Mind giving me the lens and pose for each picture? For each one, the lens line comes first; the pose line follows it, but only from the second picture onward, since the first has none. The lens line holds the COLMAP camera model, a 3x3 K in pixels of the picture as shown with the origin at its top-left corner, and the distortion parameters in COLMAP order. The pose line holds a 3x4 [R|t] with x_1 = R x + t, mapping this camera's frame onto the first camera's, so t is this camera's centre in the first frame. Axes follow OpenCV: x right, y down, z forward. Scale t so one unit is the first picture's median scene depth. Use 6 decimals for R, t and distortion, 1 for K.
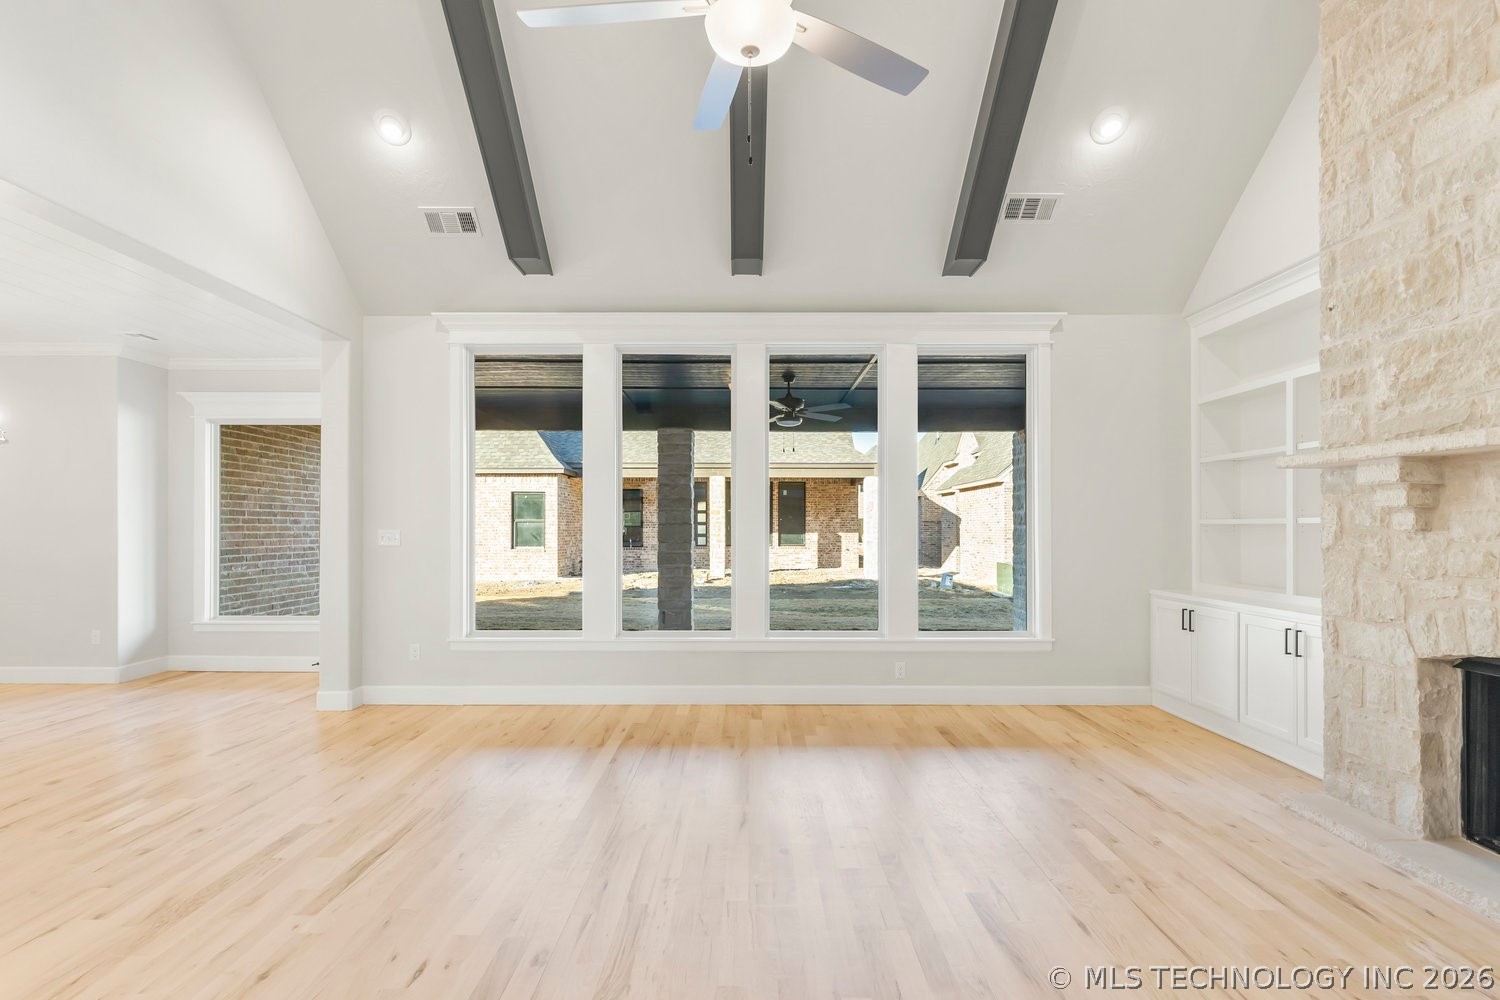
lens RADIAL K [[746.2, 0, 743.7], [0, 746.2, 522.8], [0, 0, 1]] dist [0.002927, -0.000065]
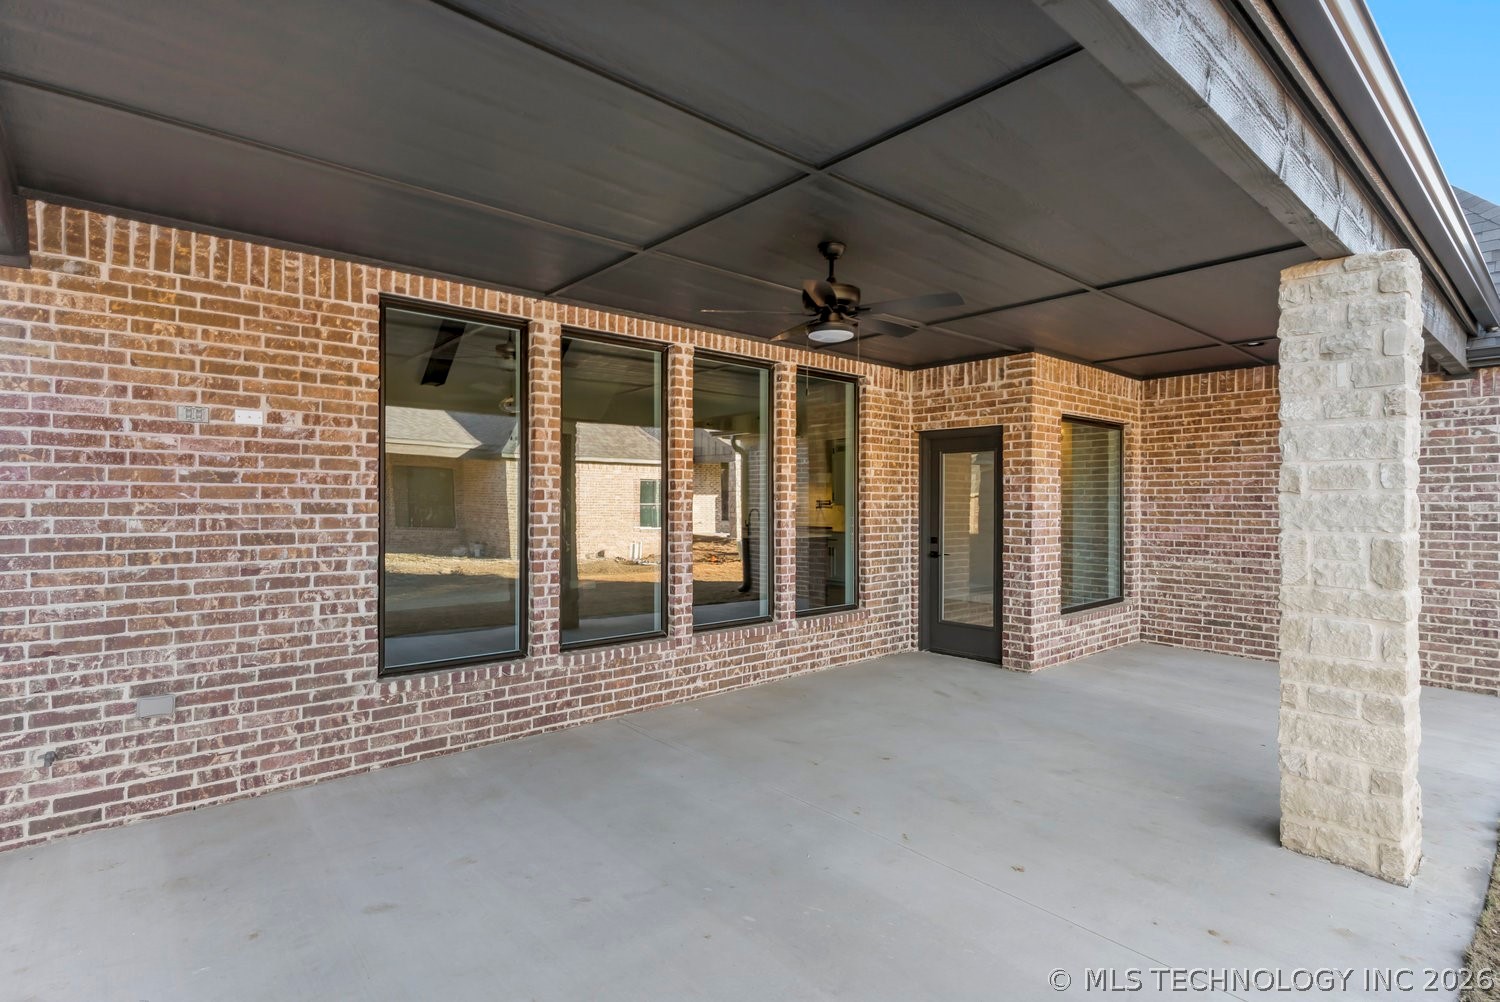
lens RADIAL K [[727.6, 0, 742.2], [0, 727.6, 514.0], [0, 0, 1]] dist [0.001278, -0.000919]
pose [[-0.755844, 0.008006, -0.654703, 0.978086], [0.002698, 0.999955, 0.009114, -0.031142], [0.654746, 0.005122, -0.755831, 3.042974]]
